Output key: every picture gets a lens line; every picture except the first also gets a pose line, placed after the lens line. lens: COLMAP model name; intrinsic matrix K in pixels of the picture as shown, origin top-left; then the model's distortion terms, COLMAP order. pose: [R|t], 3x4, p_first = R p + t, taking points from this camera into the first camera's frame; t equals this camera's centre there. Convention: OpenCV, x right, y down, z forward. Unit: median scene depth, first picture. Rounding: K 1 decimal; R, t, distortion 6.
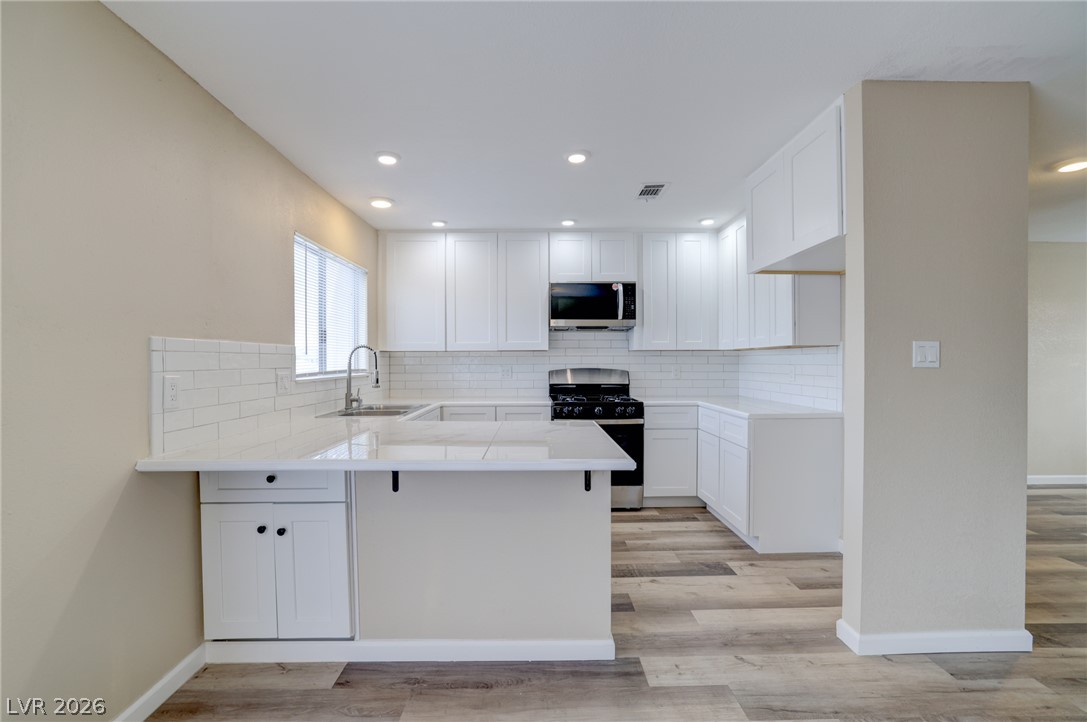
lens RADIAL K [[470.0, 0, 542.6], [0, 470.0, 362.4], [0, 0, 1]] dist [-0.045954, 0.017028]
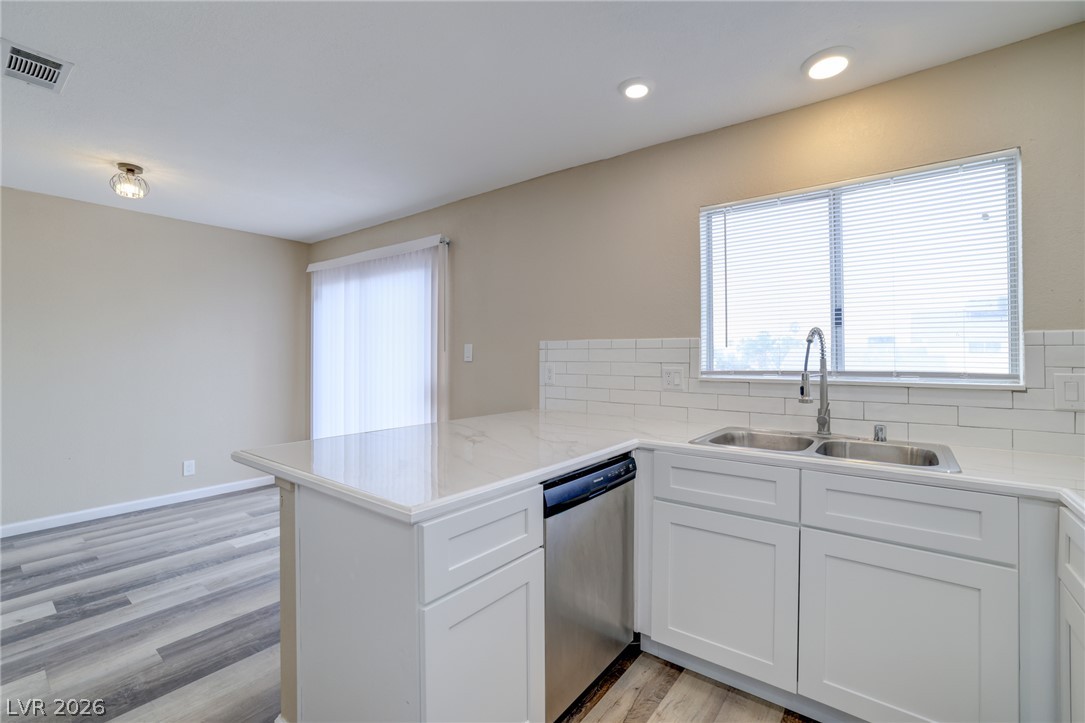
lens RADIAL K [[474.3, 0, 543.7], [0, 474.3, 347.8], [0, 0, 1]] dist [-0.045380, 0.016828]
pose [[-0.623222, -0.005361, -0.782026, 0.288791], [0.000661, 0.999973, -0.007382, -0.009485], [0.782045, -0.005117, -0.623202, 1.092254]]
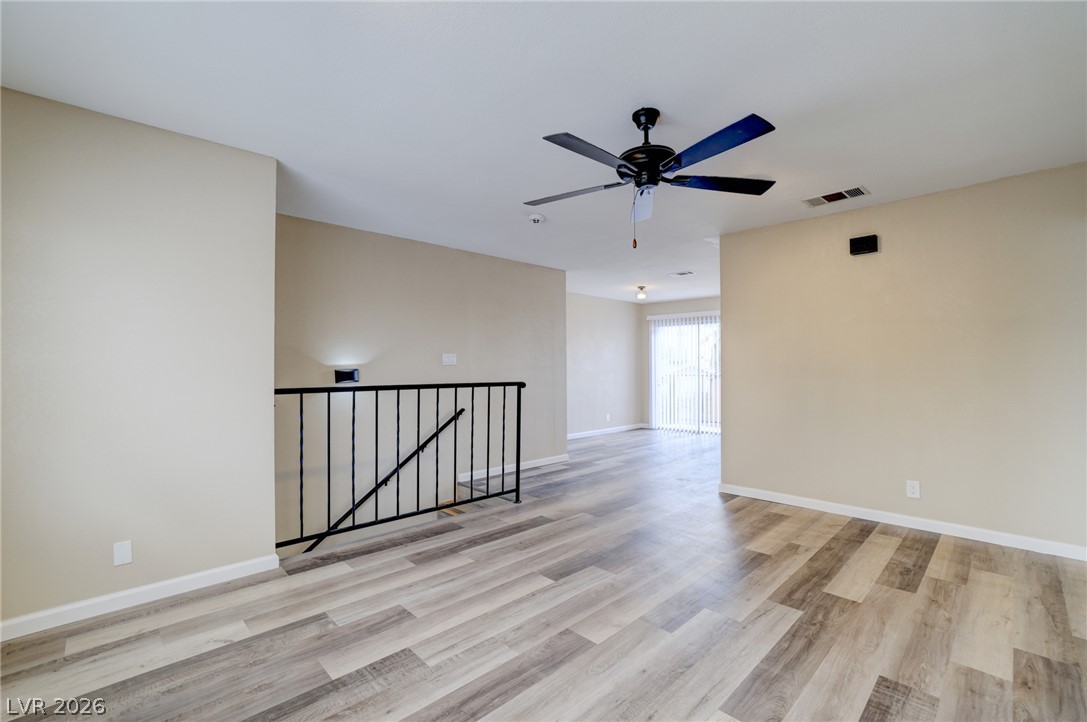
lens RADIAL K [[470.0, 0, 542.6], [0, 470.0, 362.4], [0, 0, 1]] dist [-0.045954, 0.017028]
pose [[-0.731033, -0.000663, -0.682342, 1.925769], [0.002892, 0.999988, -0.004070, 0.006092], [0.682336, -0.004948, -0.731022, 1.226599]]
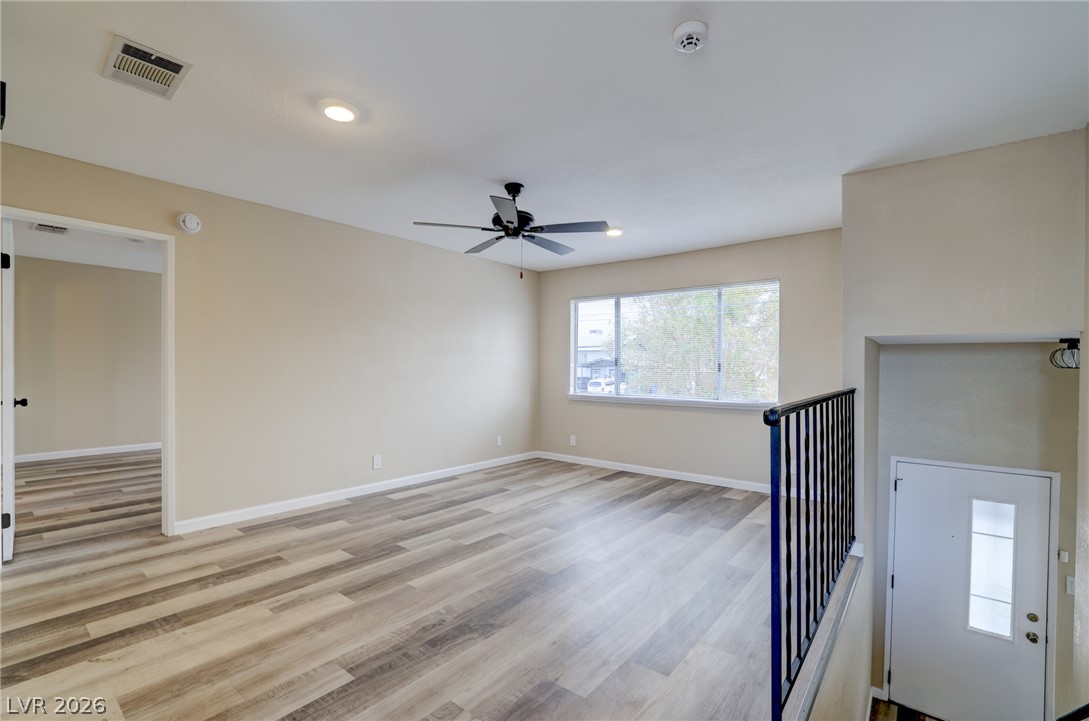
lens RADIAL K [[470.9, 0, 543.6], [0, 470.9, 361.9], [0, 0, 1]] dist [-0.045954, 0.017028]
pose [[0.643684, 0.016339, 0.765117, 0.647582], [-0.007203, 0.999857, -0.015291, 0.017986], [-0.765257, 0.004331, 0.643710, 0.156968]]
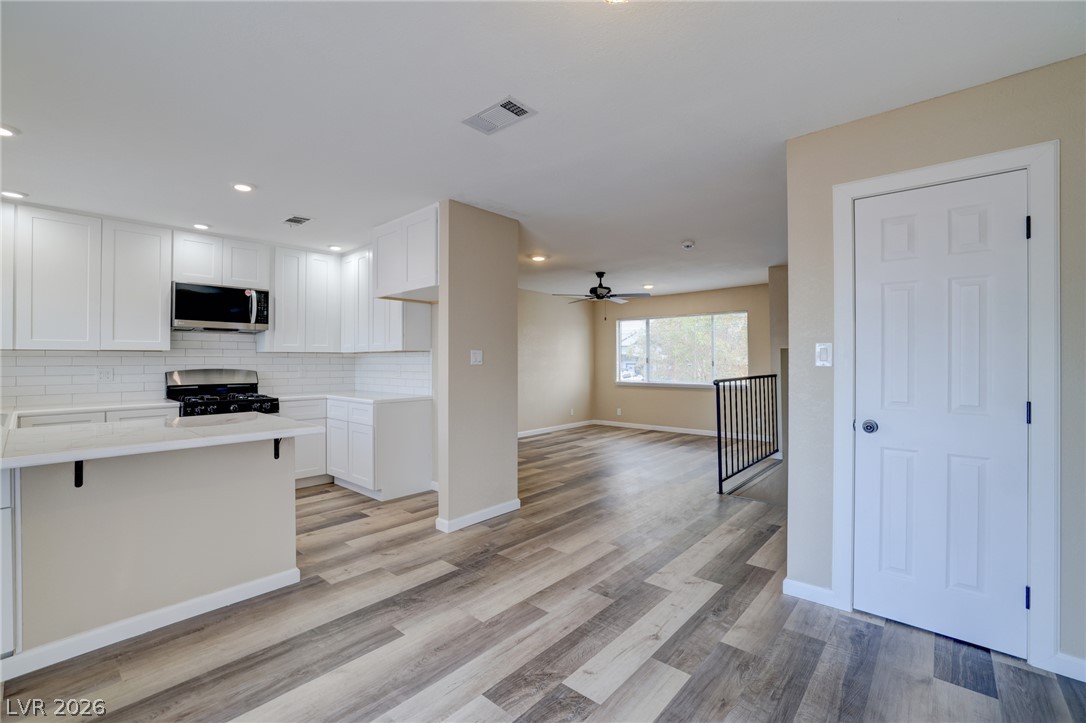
lens RADIAL K [[464.0, 0, 538.8], [0, 464.0, 357.4], [0, 0, 1]] dist [-0.046652, 0.011846]
pose [[0.673291, 0.007151, 0.739343, -0.212942], [0.003555, 0.999910, -0.012909, 0.003747], [-0.739369, 0.011320, 0.673205, -0.248190]]
